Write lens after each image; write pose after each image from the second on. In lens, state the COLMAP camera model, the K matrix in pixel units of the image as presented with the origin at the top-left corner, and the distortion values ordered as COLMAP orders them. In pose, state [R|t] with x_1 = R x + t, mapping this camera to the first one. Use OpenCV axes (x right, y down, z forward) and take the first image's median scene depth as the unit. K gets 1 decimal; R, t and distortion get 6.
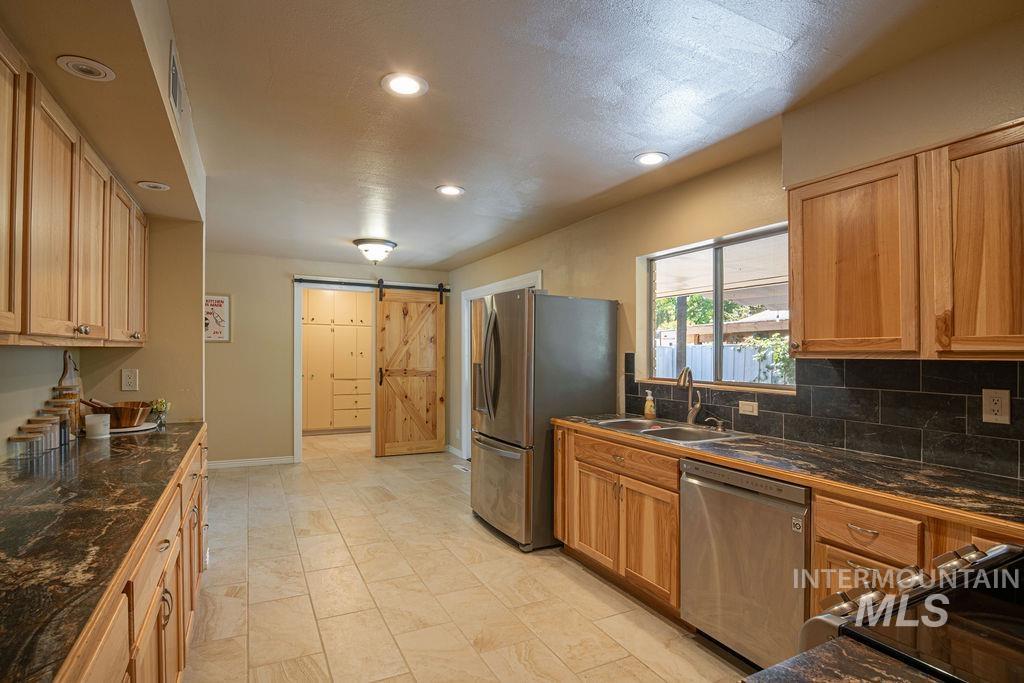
lens RADIAL K [[502.6, 0, 511.3], [0, 502.6, 344.2], [0, 0, 1]] dist [-0.029600, -0.001383]
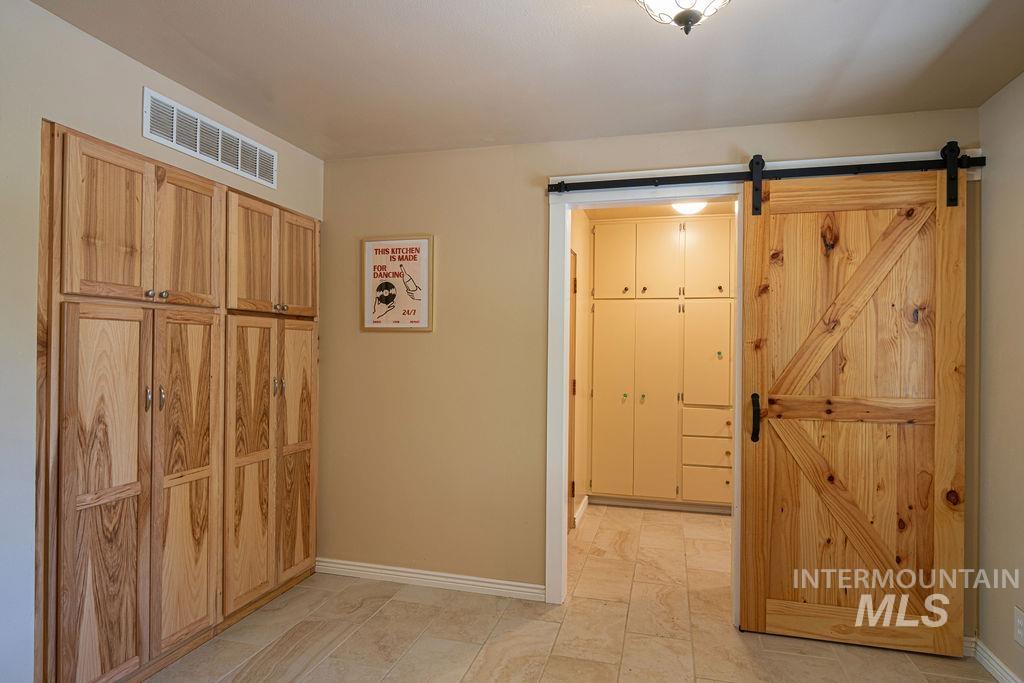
lens RADIAL K [[592.4, 0, 514.1], [0, 592.4, 356.9], [0, 0, 1]] dist [-0.007677, -0.001808]
pose [[0.741817, 0.007822, -0.670556, -0.097086], [0.008895, 0.999729, 0.021502, 0.008333], [0.670543, -0.021916, 0.741547, 0.543521]]
